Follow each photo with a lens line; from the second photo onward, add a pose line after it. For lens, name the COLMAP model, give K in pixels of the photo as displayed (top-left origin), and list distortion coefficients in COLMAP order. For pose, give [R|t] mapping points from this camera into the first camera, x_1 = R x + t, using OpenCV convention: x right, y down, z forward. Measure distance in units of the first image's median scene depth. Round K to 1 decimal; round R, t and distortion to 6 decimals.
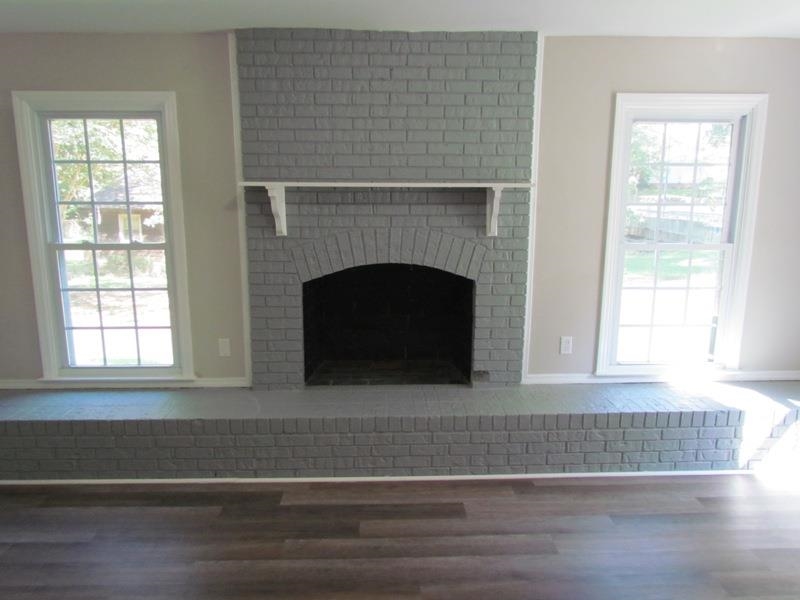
lens RADIAL K [[563.8, 0, 400.0], [0, 563.8, 300.0], [0, 0, 1]] dist [-0.027719, -0.001594]
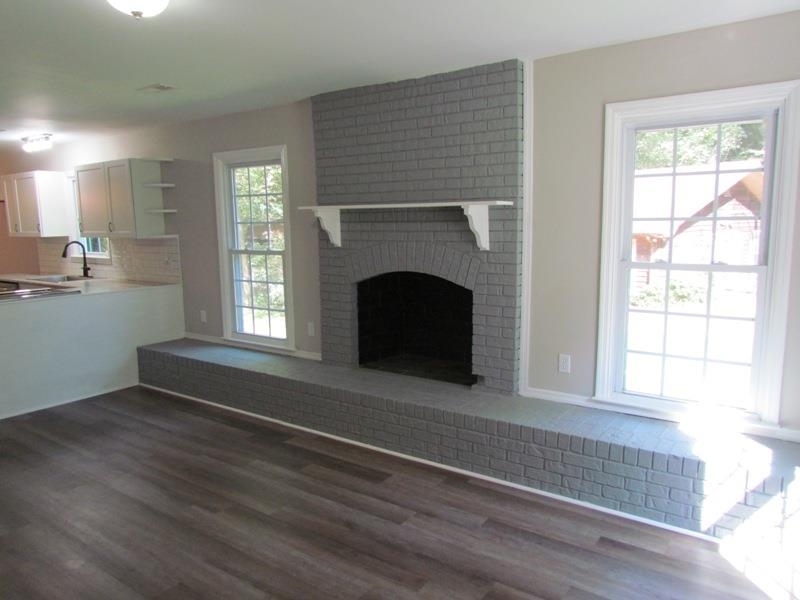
lens RADIAL K [[570.7, 0, 400.0], [0, 570.7, 300.0], [0, 0, 1]] dist [-0.038463, 0.003704]
pose [[0.800454, 0.071242, -0.595146, 0.697589], [-0.089300, 0.996004, -0.000879, -0.003200], [0.592705, 0.053850, 0.803617, 0.029924]]
